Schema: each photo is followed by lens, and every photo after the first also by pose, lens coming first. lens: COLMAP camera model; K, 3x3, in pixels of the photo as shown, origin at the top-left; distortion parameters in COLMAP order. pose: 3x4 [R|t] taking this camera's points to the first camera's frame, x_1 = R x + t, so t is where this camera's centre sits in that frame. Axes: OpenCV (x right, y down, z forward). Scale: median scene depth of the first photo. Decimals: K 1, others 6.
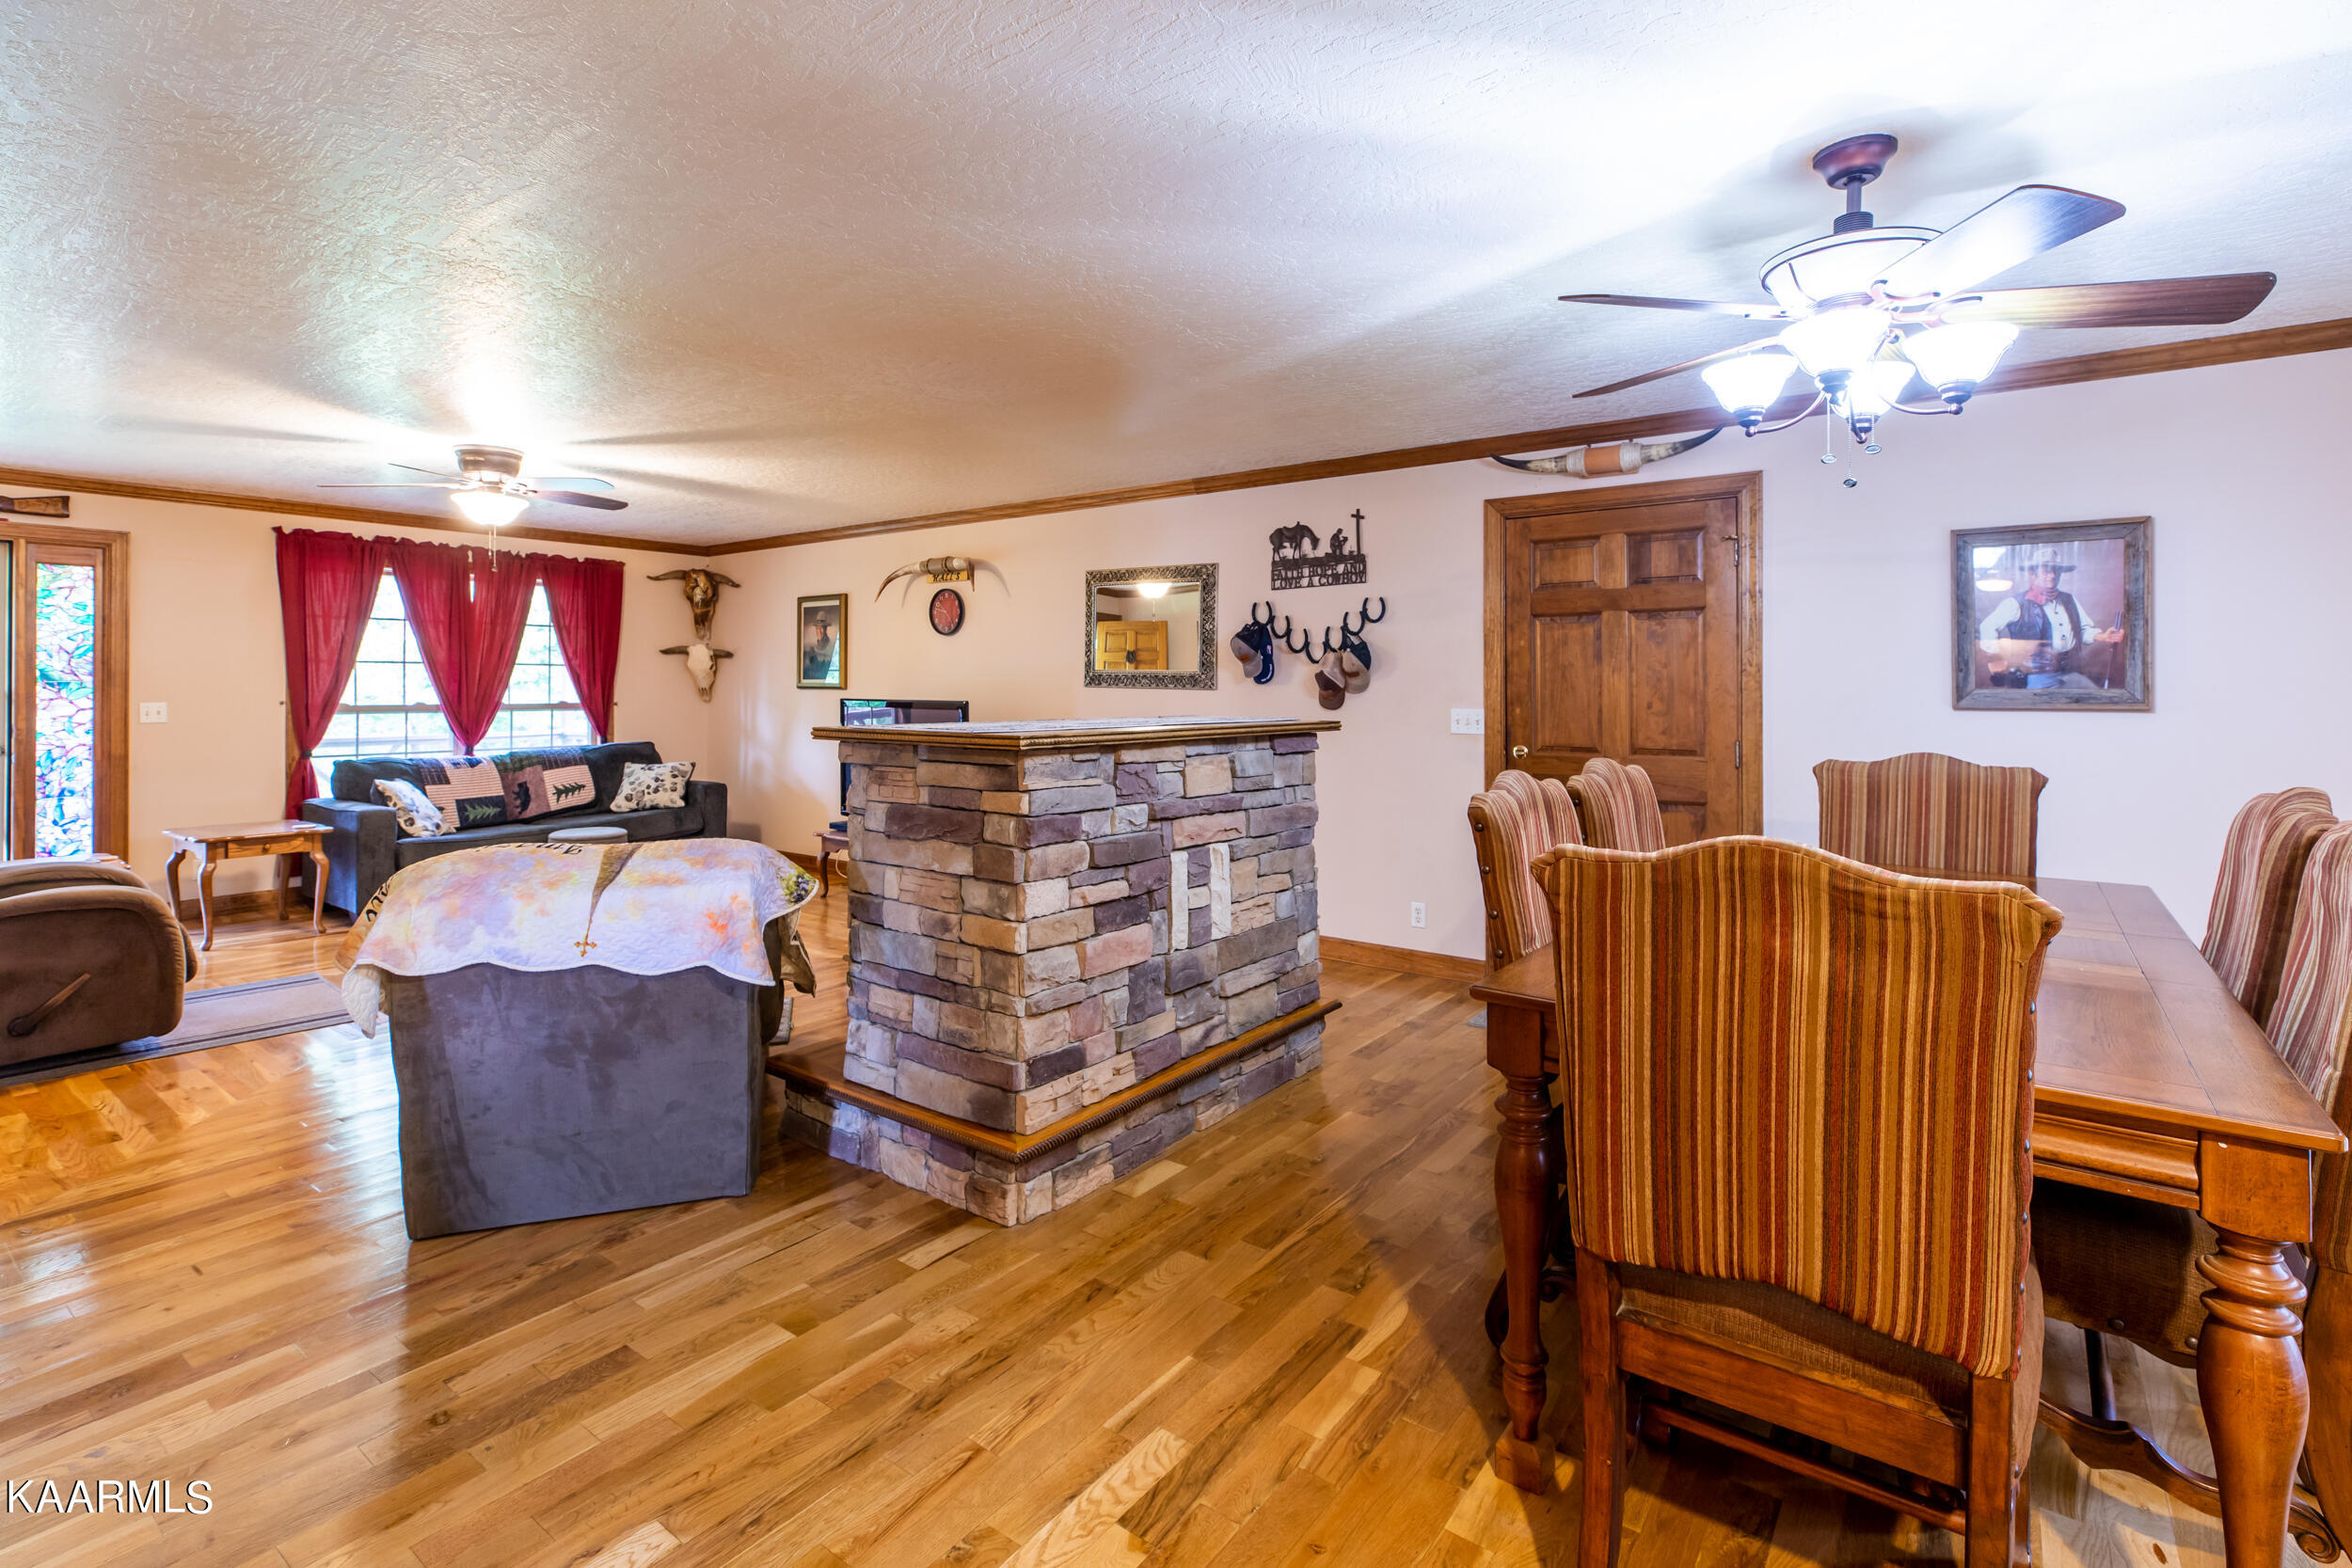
lens RADIAL K [[1093.4, 0, 1177.0], [0, 1093.4, 681.6], [0, 0, 1]] dist [0.001900, 0.000888]
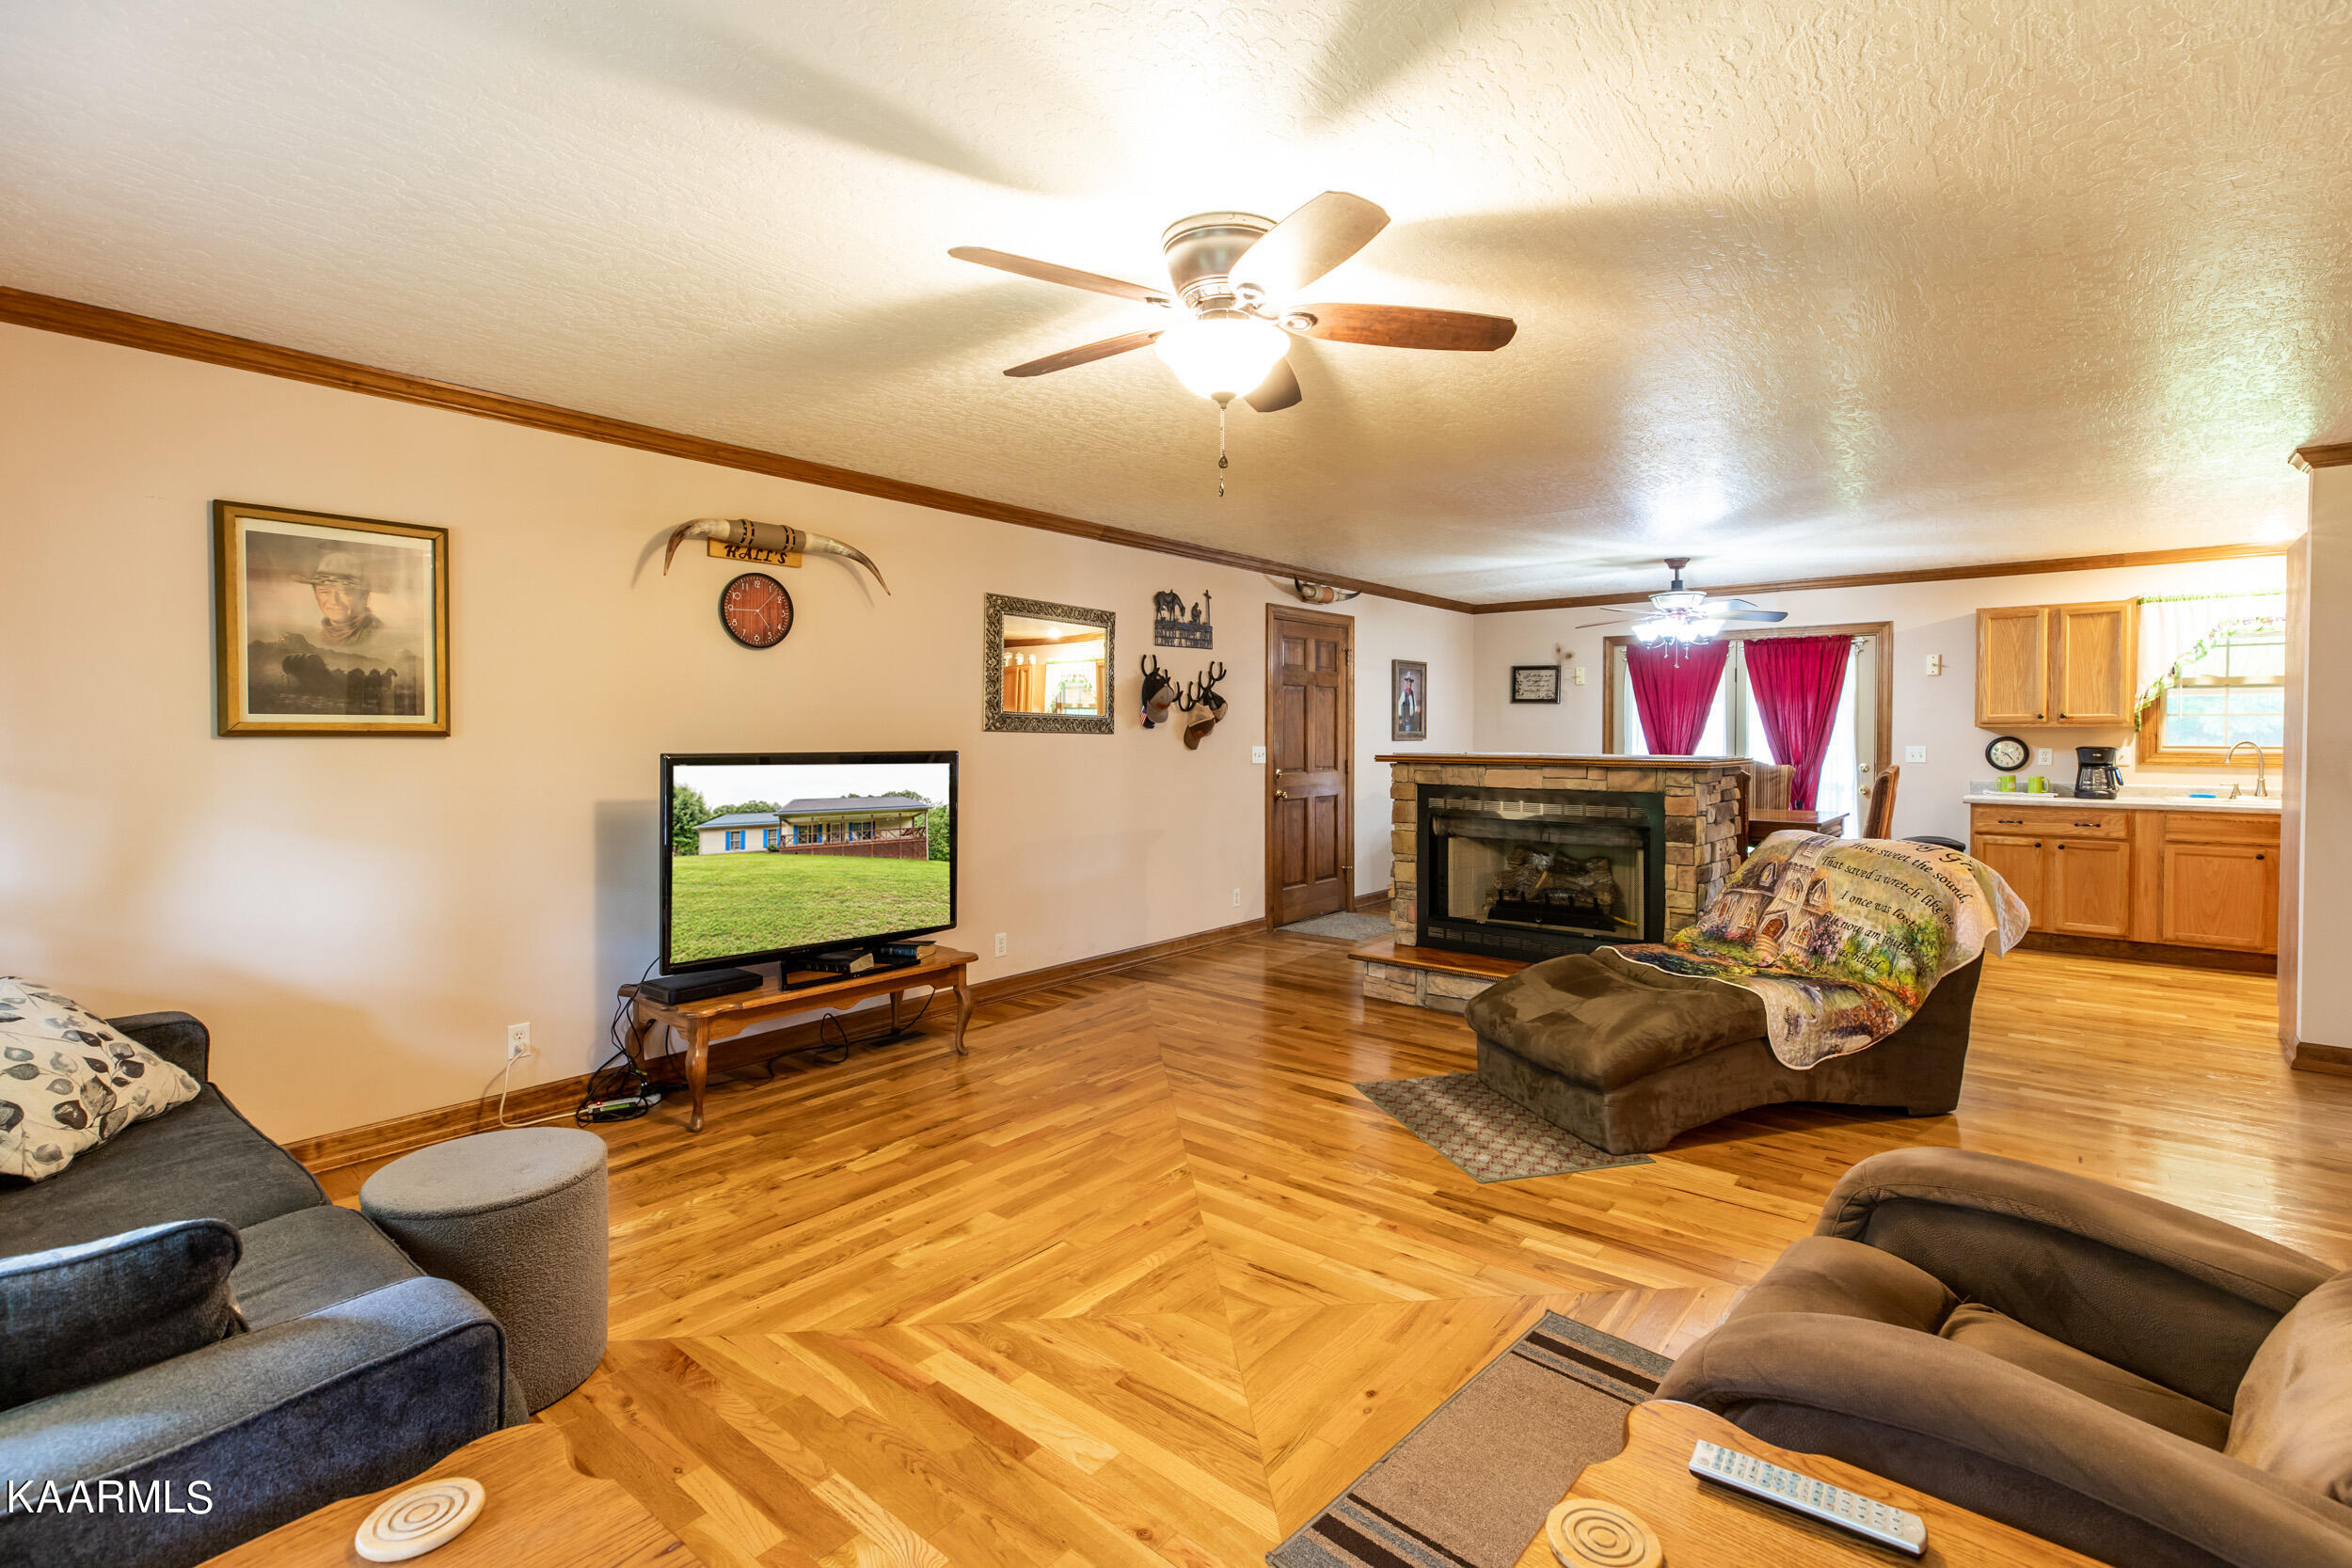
lens RADIAL K [[1070.0, 0, 1182.9], [0, 1070.0, 746.8], [0, 0, 1]] dist [0.006823, 0.000008]
pose [[0.051261, -0.017059, 0.998540, -0.969899], [-0.006108, 0.999830, 0.017395, 0.001522], [-0.998667, -0.006990, 0.051148, 0.871300]]
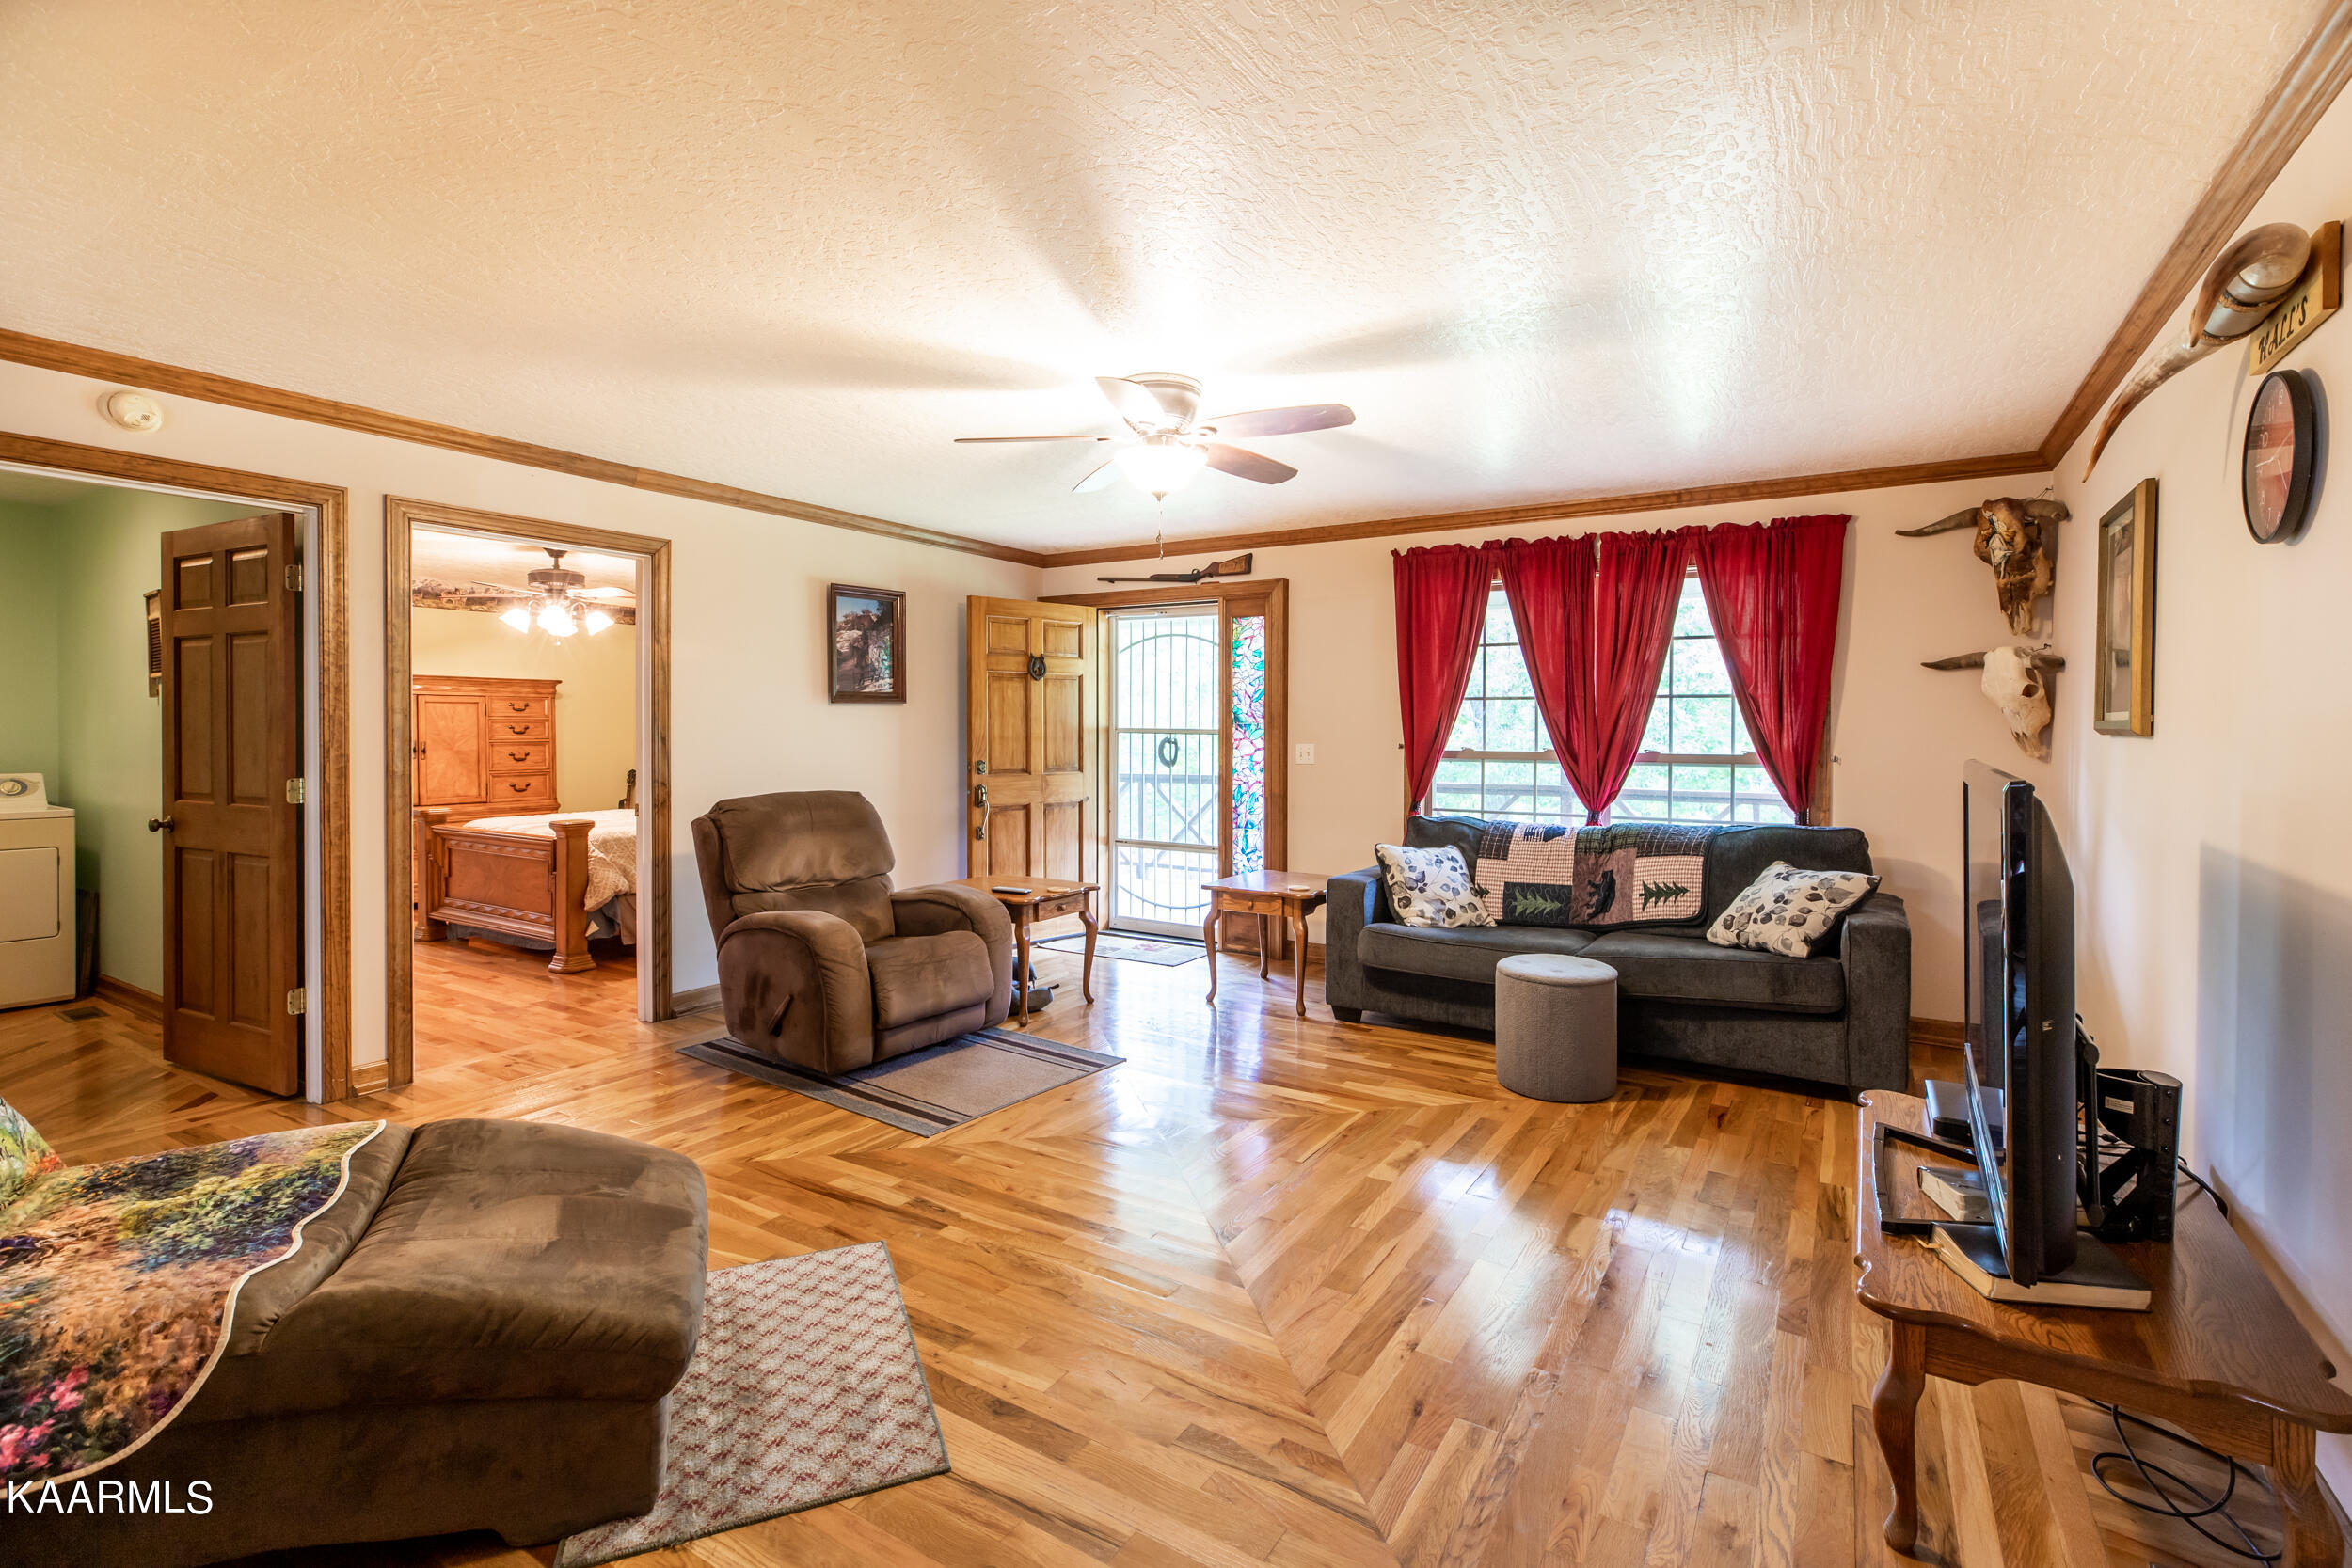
lens RADIAL K [[1070.0, 0, 1182.9], [0, 1070.0, 746.8], [0, 0, 1]] dist [0.006823, 0.000008]
pose [[0.081221, 0.016748, -0.996555, 0.045173], [0.000887, 0.999857, 0.016876, 0.005218], [0.996696, -0.002255, 0.081195, 0.840922]]
